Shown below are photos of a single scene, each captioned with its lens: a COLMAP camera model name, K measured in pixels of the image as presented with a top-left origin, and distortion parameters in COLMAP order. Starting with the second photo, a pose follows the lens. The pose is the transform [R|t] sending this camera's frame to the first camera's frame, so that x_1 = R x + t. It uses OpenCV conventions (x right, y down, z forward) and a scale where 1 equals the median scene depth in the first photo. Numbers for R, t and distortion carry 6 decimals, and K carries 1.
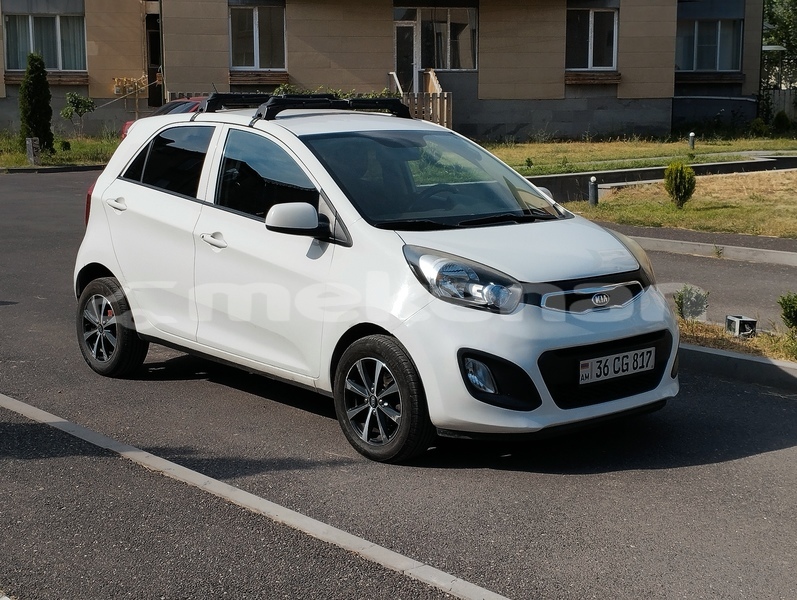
lens RADIAL K [[1312.8, 0, 398.5], [0, 1312.8, 300.0], [0, 0, 1]] dist [0.122349, -0.177167]
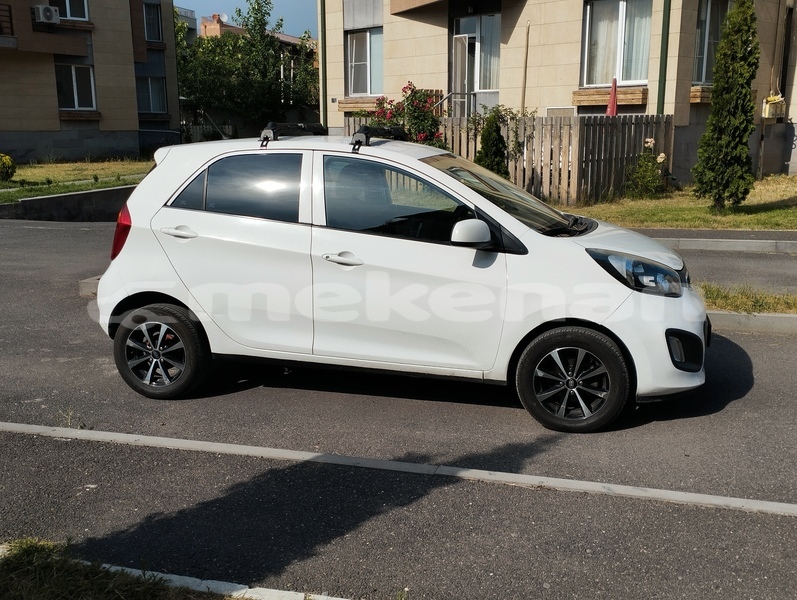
lens RADIAL K [[844.0, 0, 398.5], [0, 844.0, 300.0], [0, 0, 1]] dist [0.065974, -0.011727]
pose [[0.829002, -0.115813, 0.547122, -0.540107], [0.091452, 0.993227, 0.071675, -0.064221], [-0.551717, -0.009383, 0.833978, 0.439674]]
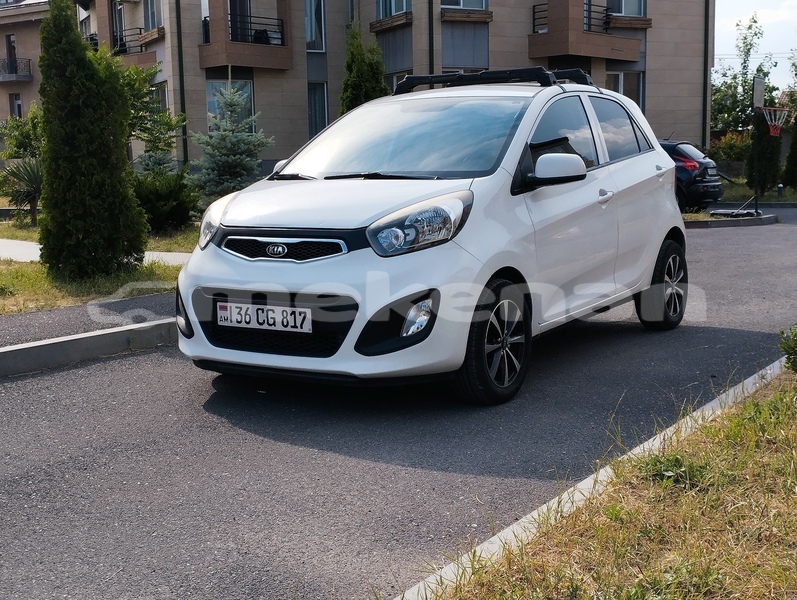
lens RADIAL K [[1048.2, 0, 398.5], [0, 1048.2, 300.0], [0, 0, 1]] dist [0.097689, 0.041092]
pose [[0.278812, 0.115193, -0.953412, 0.907205], [-0.128857, 0.988290, 0.081724, -0.038489], [0.951662, 0.100069, 0.290390, 0.841380]]
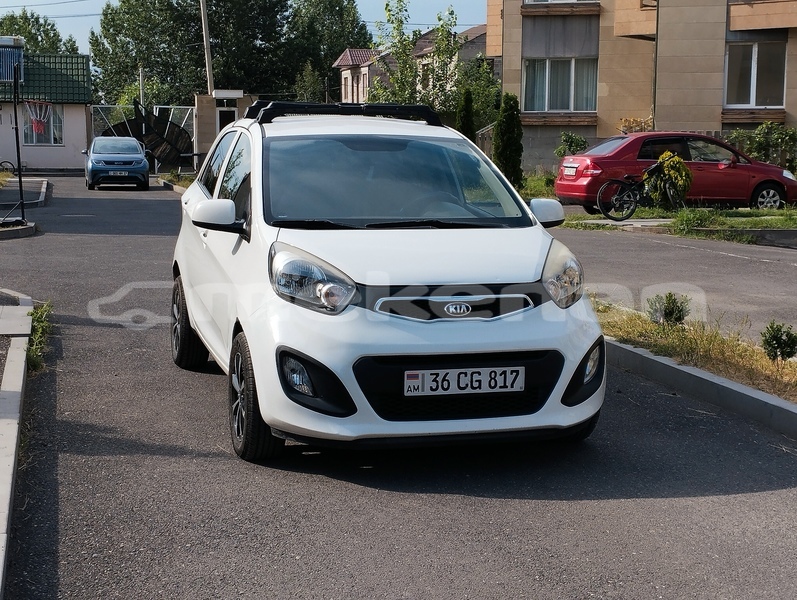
lens RADIAL K [[1312.8, 0, 398.5], [0, 1312.8, 300.0], [0, 0, 1]] dist [0.122349, -0.177167]
pose [[0.904166, 0.060840, -0.422827, 0.495174], [-0.075245, 0.997012, -0.017445, 0.011969], [0.420502, 0.047589, 0.906042, 0.137502]]
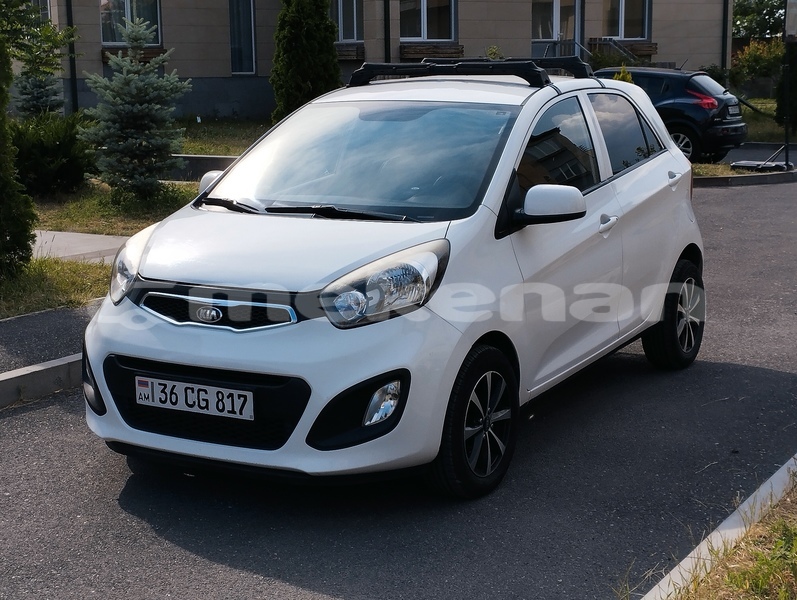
lens RADIAL K [[1312.8, 0, 398.5], [0, 1312.8, 300.0], [0, 0, 1]] dist [0.122349, -0.177167]
pose [[0.319041, 0.160488, -0.934054, 0.913184], [-0.133501, 0.983342, 0.123357, -0.120055], [0.938291, 0.085341, 0.335152, 0.818285]]
